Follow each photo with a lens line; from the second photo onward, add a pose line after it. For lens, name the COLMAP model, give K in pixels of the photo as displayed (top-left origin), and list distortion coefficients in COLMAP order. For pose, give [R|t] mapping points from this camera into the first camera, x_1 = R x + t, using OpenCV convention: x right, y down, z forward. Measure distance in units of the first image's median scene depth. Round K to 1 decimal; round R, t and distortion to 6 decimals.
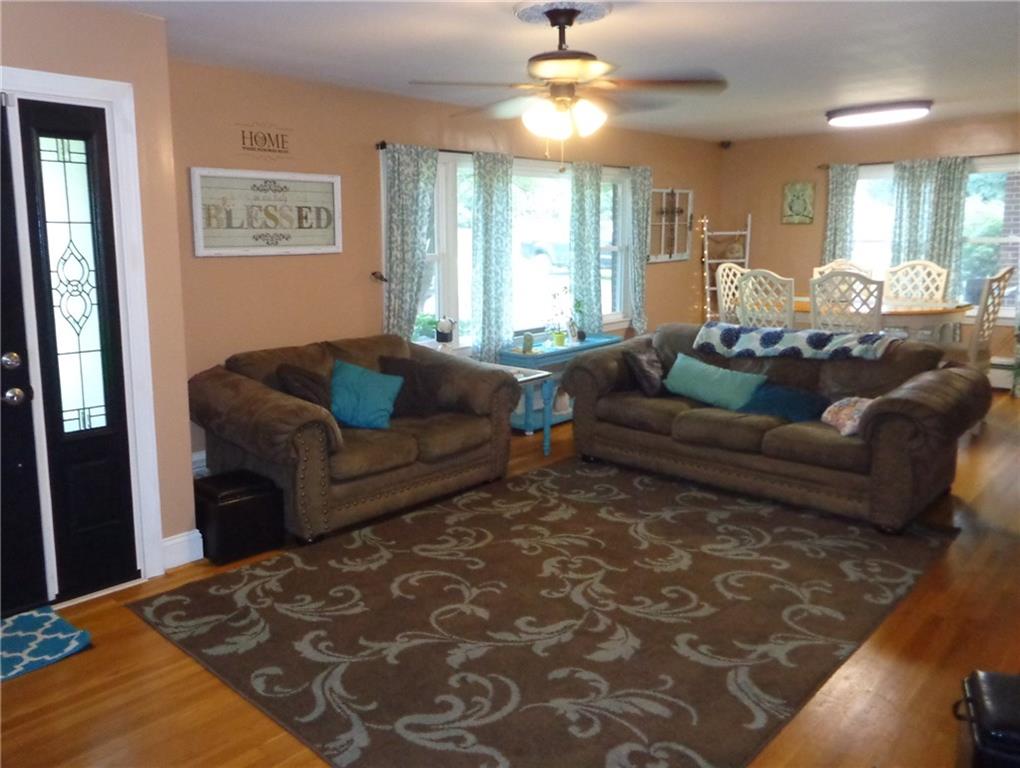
lens RADIAL K [[770.1, 0, 504.0], [0, 770.1, 363.6], [0, 0, 1]] dist [0.007739, 0.002616]
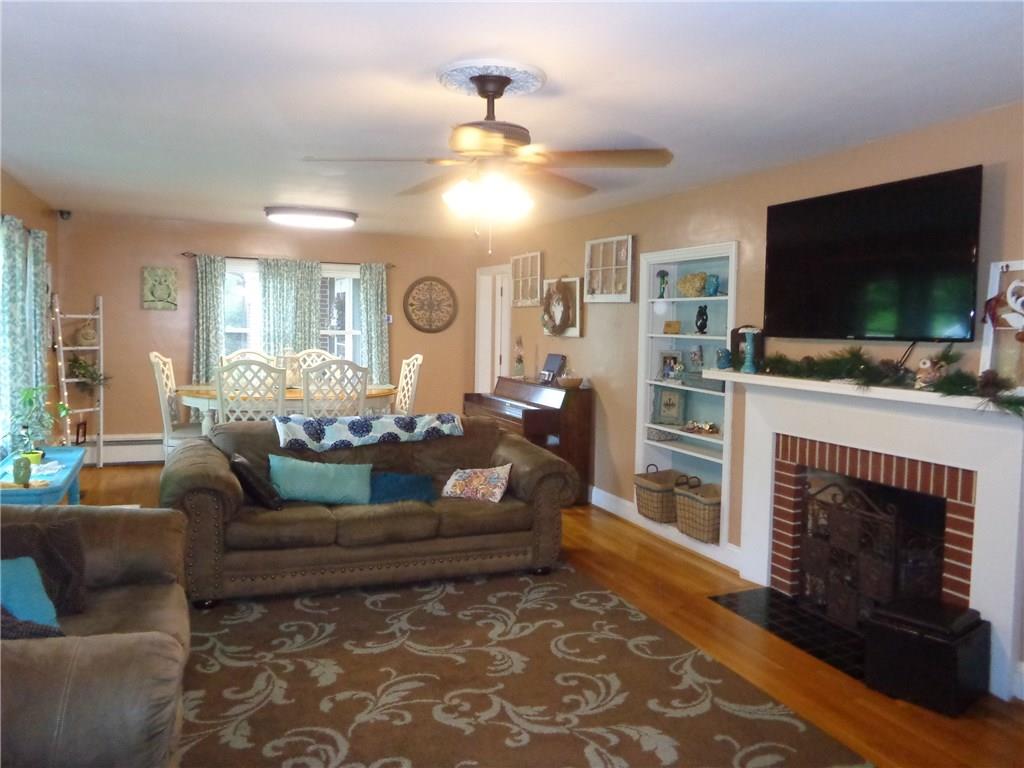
lens RADIAL K [[726.9, 0, 512.0], [0, 726.9, 384.0], [0, 0, 1]] dist [-0.006807, -0.003703]
pose [[0.431276, -0.045065, 0.901094, -0.499429], [0.115042, 0.993346, -0.005382, -0.071414], [-0.894856, 0.105984, 0.433590, 0.466358]]
